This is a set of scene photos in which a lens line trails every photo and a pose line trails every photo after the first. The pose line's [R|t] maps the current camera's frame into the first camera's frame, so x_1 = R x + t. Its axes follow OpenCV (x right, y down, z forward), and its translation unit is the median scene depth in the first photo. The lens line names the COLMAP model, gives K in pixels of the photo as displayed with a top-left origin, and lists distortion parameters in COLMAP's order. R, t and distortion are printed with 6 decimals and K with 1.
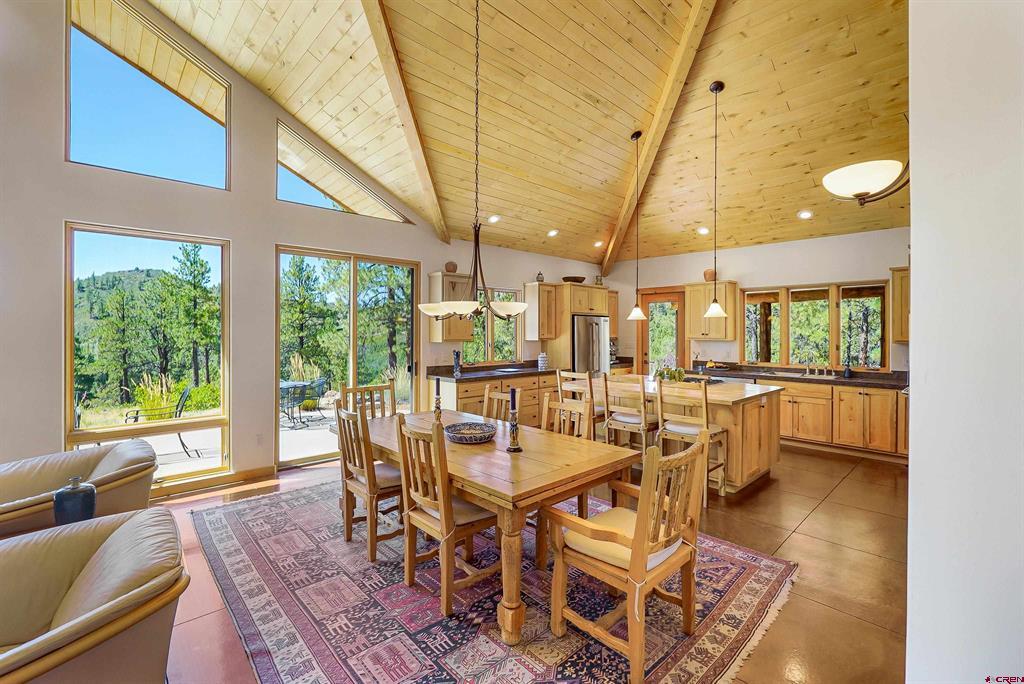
lens RADIAL K [[446.9, 0, 511.0], [0, 446.9, 334.3], [0, 0, 1]] dist [-0.018000, -0.000264]
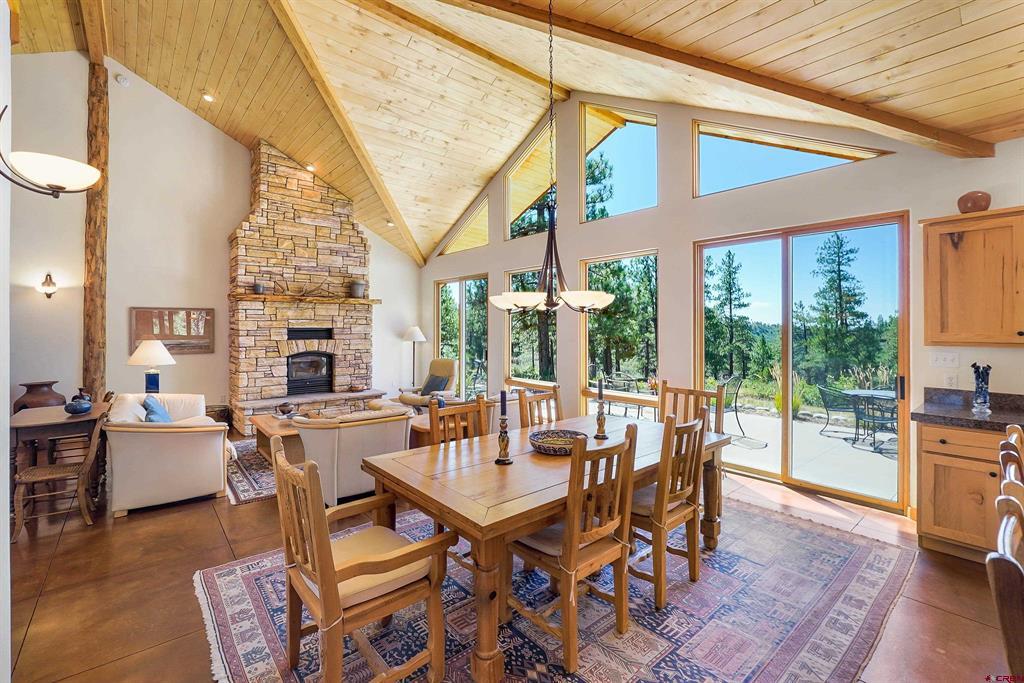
lens RADIAL K [[449.8, 0, 512.5], [0, 449.8, 330.2], [0, 0, 1]] dist [0.000147, -0.000500]
pose [[-0.041093, 0.005942, -0.999138, 0.362108], [-0.008180, 0.999947, 0.006284, -0.000728], [0.999122, 0.008431, -0.041042, 0.437149]]
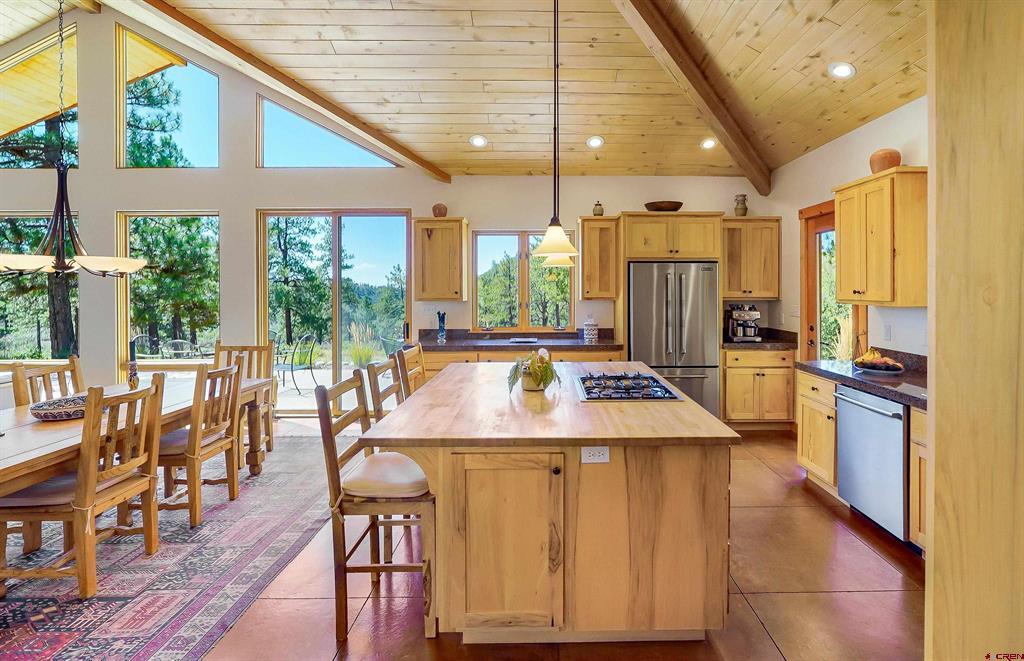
lens RADIAL K [[476.5, 0, 557.7], [0, 476.5, 290.8], [0, 0, 1]] dist [-0.019892, 0.005312]
pose [[0.745392, -0.000076, -0.666626, 0.548964], [-0.000342, 1.000000, -0.000496, -0.001539], [0.666626, 0.000598, 0.745392, 0.438482]]
